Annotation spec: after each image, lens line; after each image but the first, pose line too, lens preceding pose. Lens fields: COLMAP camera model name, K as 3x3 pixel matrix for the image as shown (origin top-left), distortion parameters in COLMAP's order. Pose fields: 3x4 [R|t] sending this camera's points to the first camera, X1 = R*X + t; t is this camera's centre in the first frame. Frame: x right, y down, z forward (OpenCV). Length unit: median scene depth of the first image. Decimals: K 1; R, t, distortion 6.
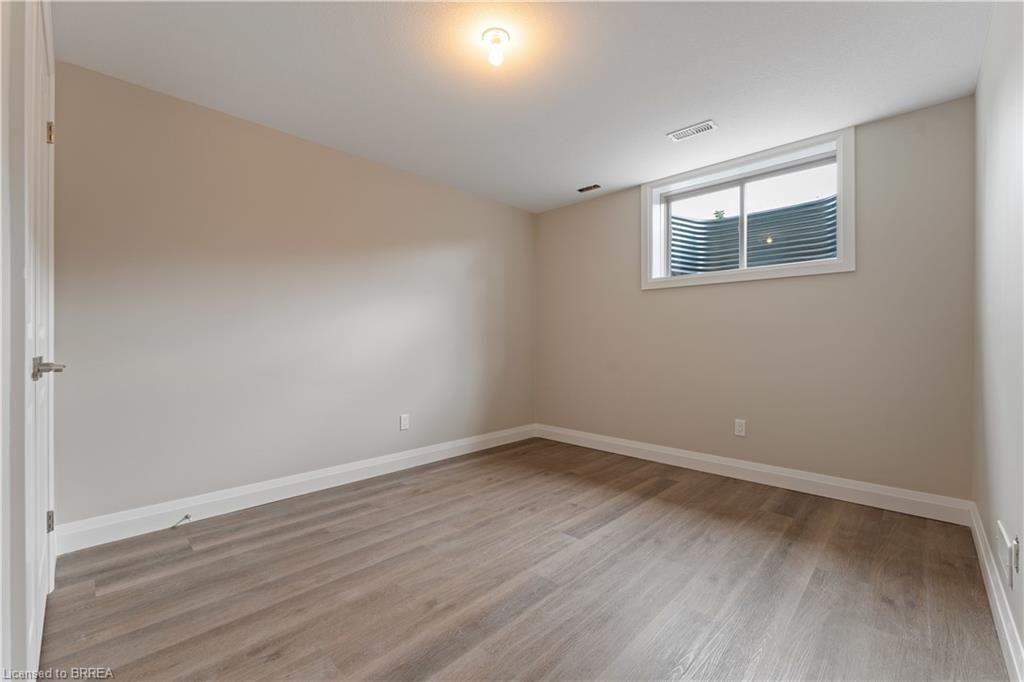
lens RADIAL K [[424.0, 0, 509.7], [0, 424.0, 340.7], [0, 0, 1]] dist [-0.006426, 0.000911]
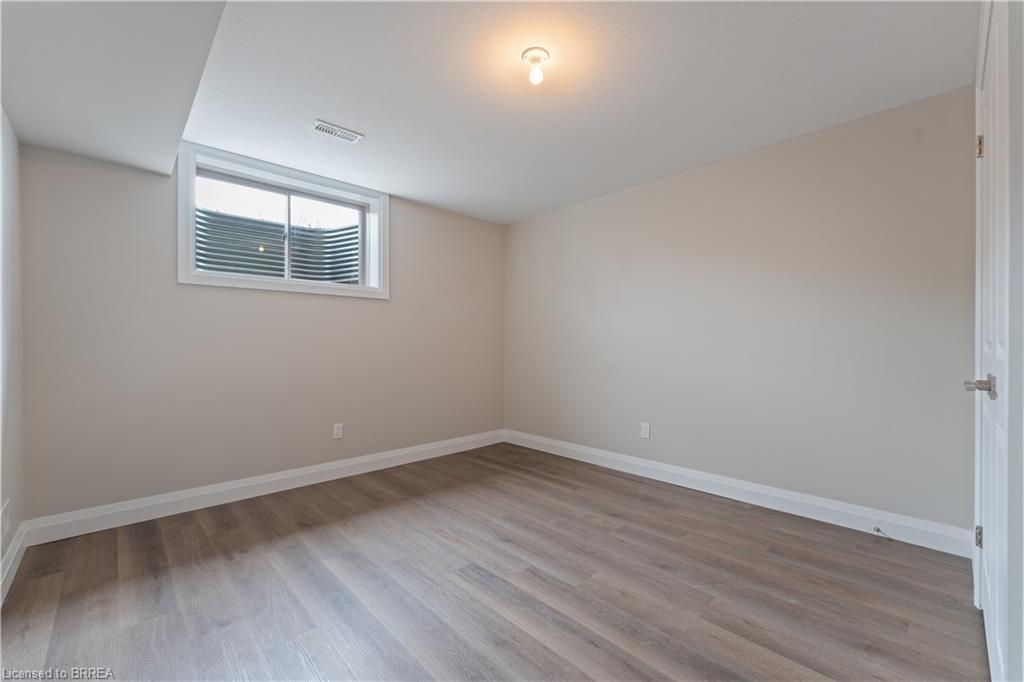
lens RADIAL K [[424.0, 0, 517.6], [0, 424.0, 347.1], [0, 0, 1]] dist [-0.006426, 0.000911]
pose [[0.055441, 0.002771, 0.998458, -0.428040], [-0.000577, 0.999996, -0.002743, -0.005464], [-0.998462, -0.000424, 0.055442, 0.405381]]
